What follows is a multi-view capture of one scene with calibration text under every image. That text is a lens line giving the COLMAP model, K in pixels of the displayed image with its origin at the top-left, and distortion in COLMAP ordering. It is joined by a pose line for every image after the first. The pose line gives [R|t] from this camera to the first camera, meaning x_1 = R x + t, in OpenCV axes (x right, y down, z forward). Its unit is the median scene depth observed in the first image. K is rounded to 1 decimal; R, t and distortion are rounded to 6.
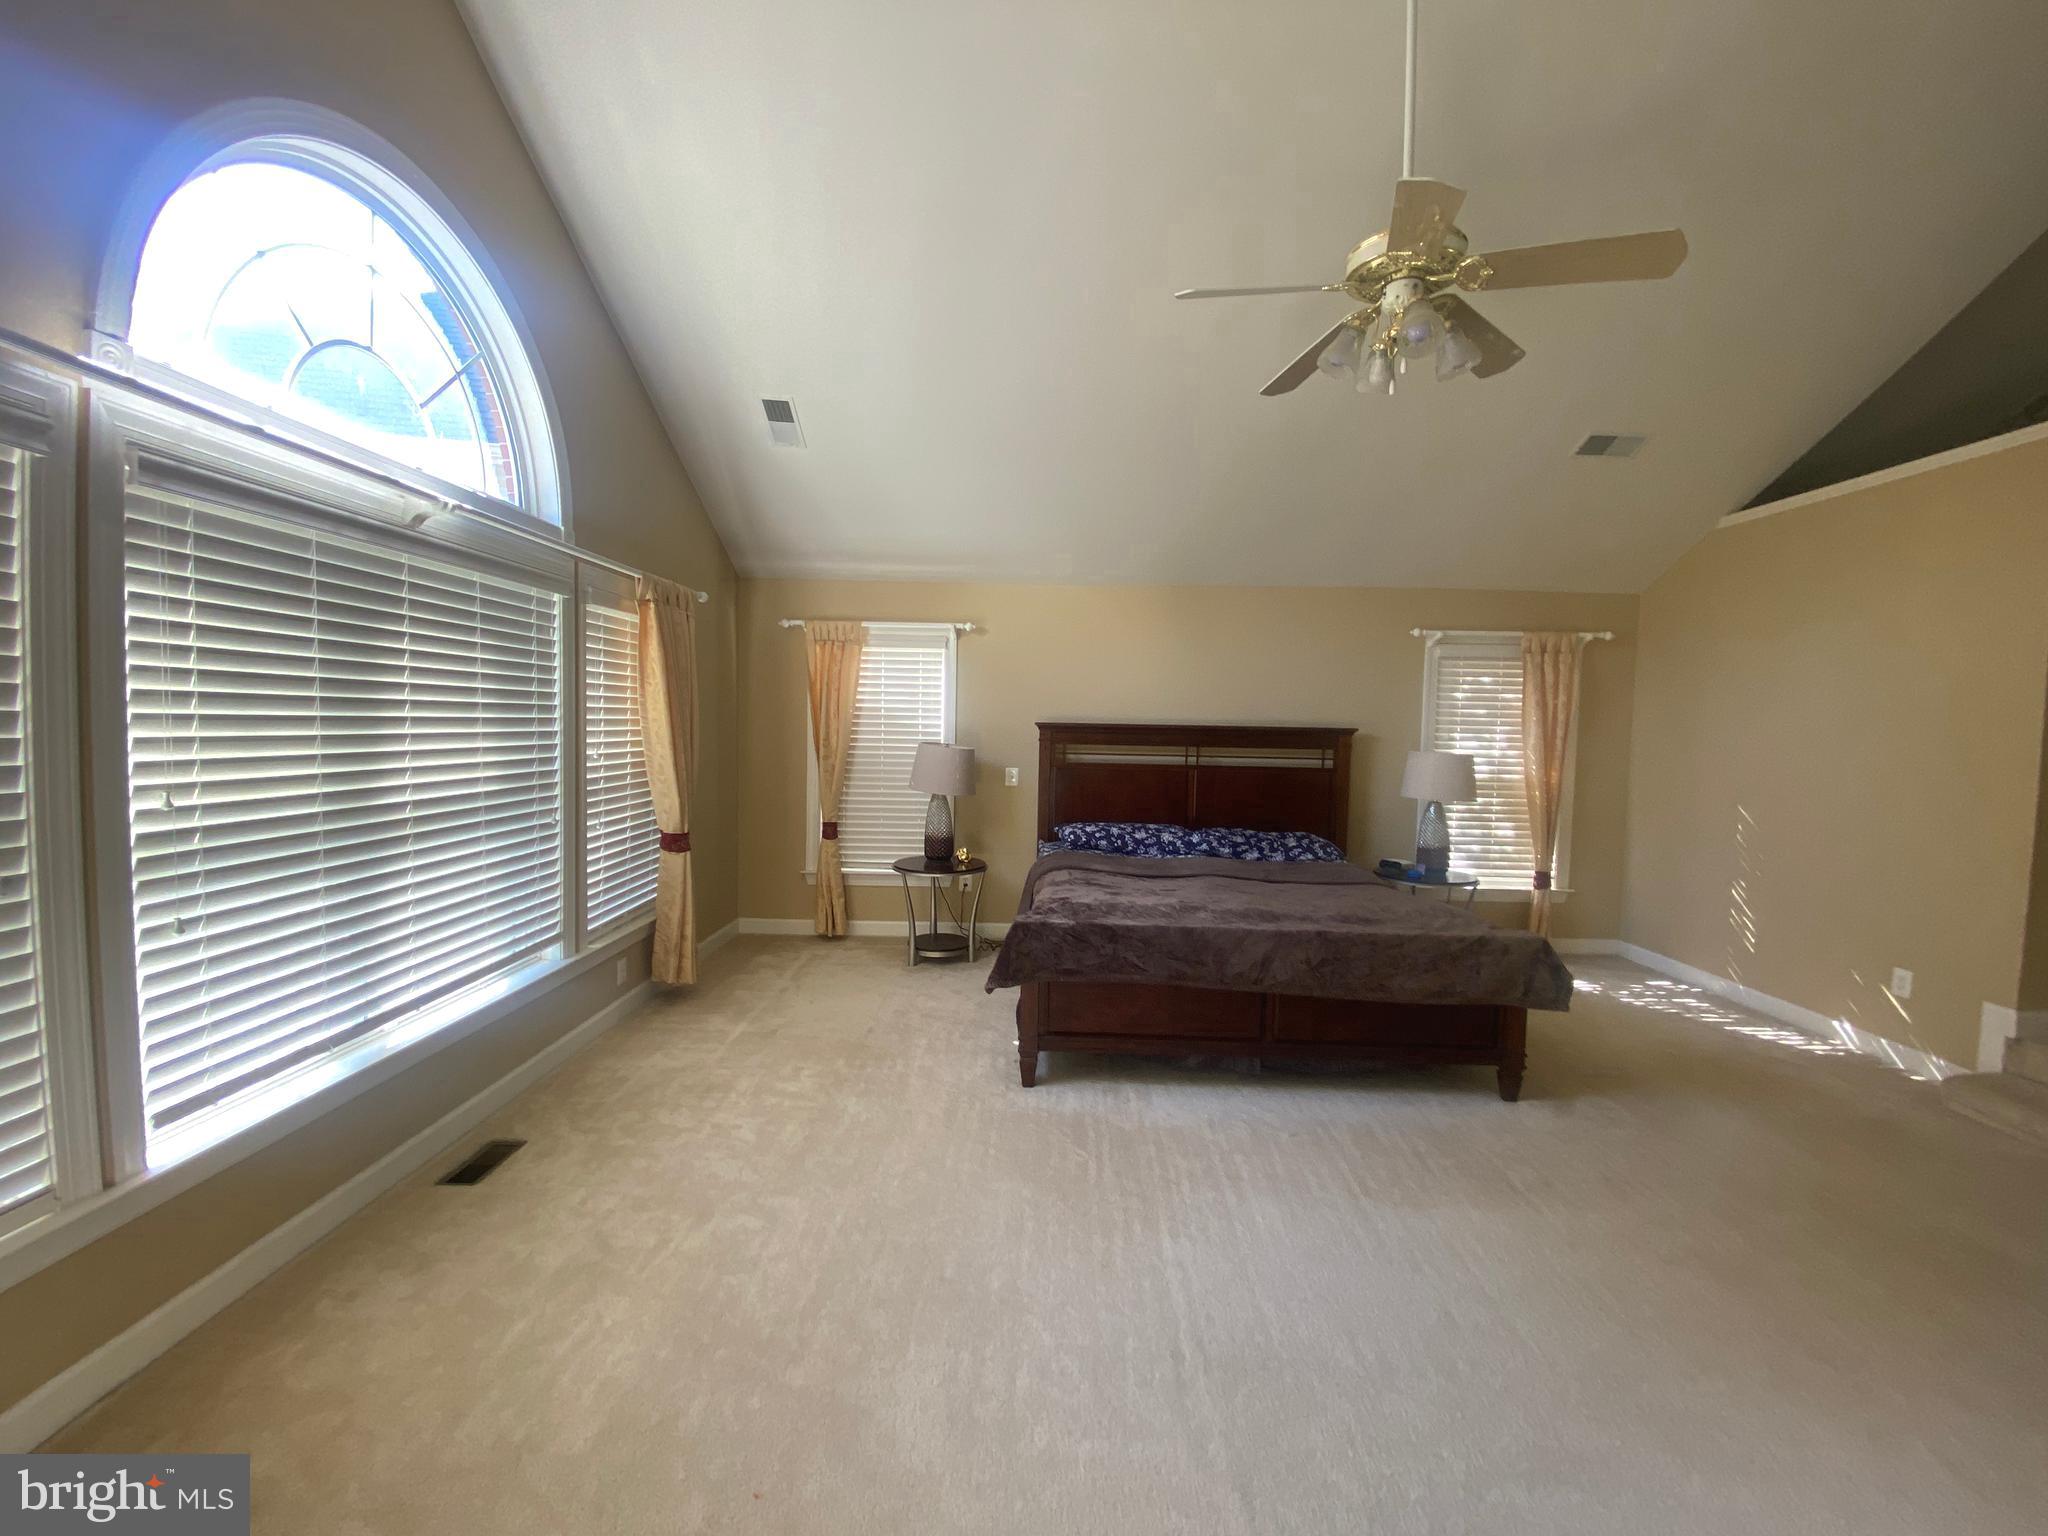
lens RADIAL K [[817.8, 0, 1024.0], [0, 817.8, 768.0], [0, 0, 1]] dist [0.043323, -0.035197]
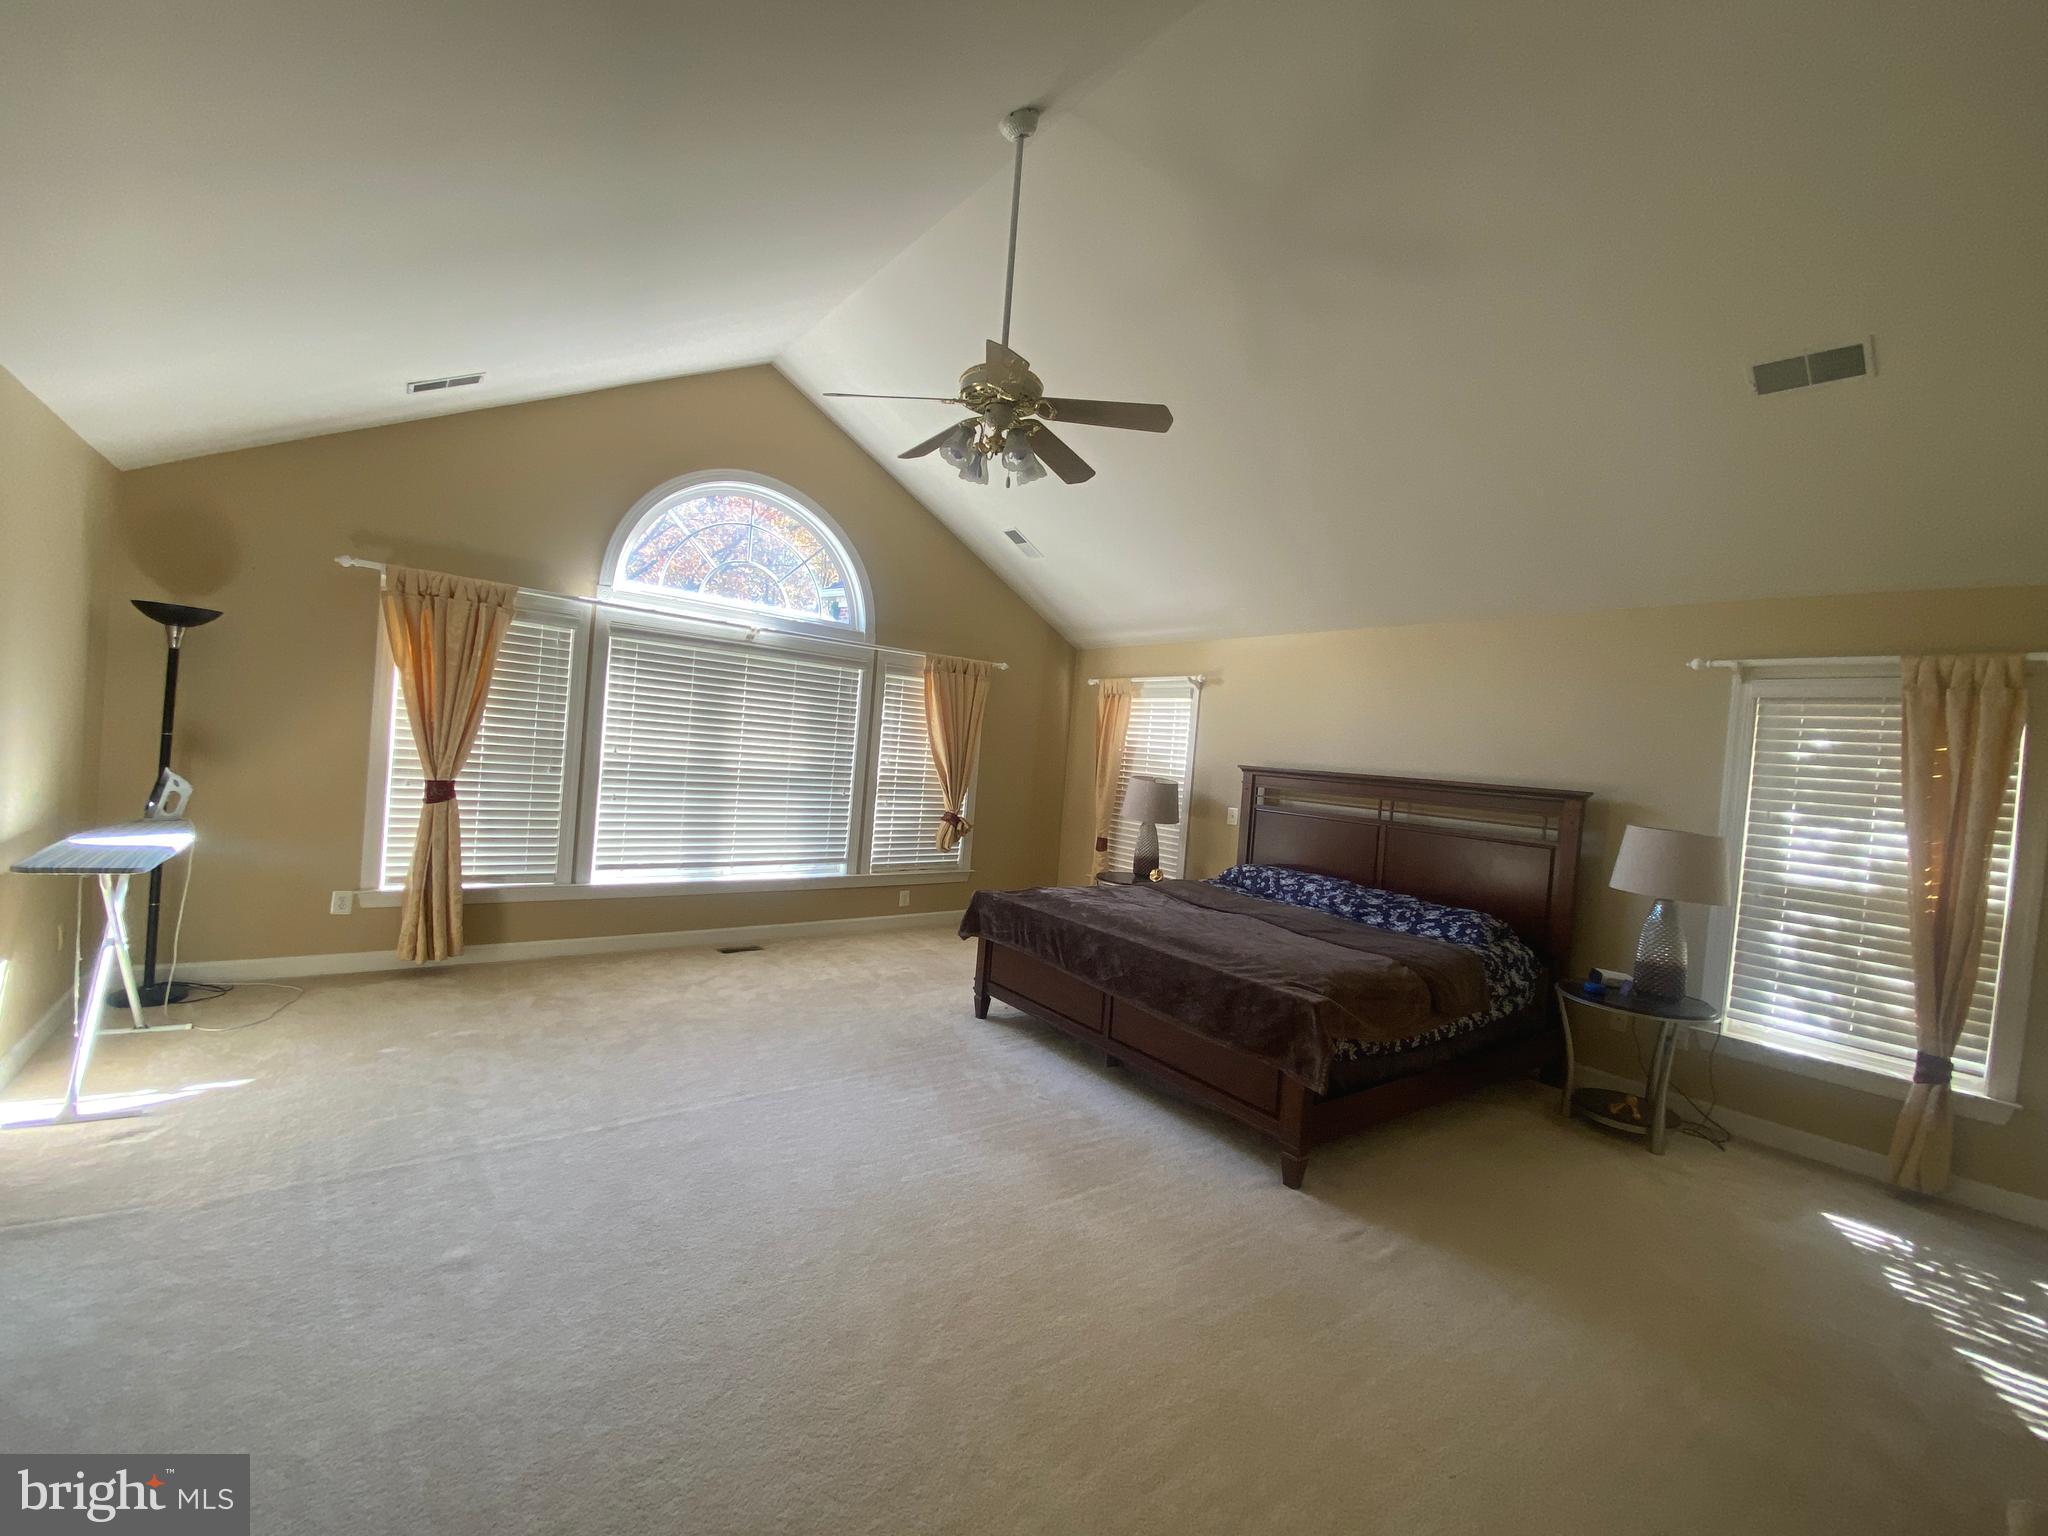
lens RADIAL K [[817.8, 0, 1024.0], [0, 817.8, 768.0], [0, 0, 1]] dist [0.043323, -0.035197]
pose [[0.629091, 0.047295, -0.775892, 0.899742], [-0.110328, 0.993475, -0.028895, 0.013036], [0.769462, 0.103781, 0.630204, 0.150995]]
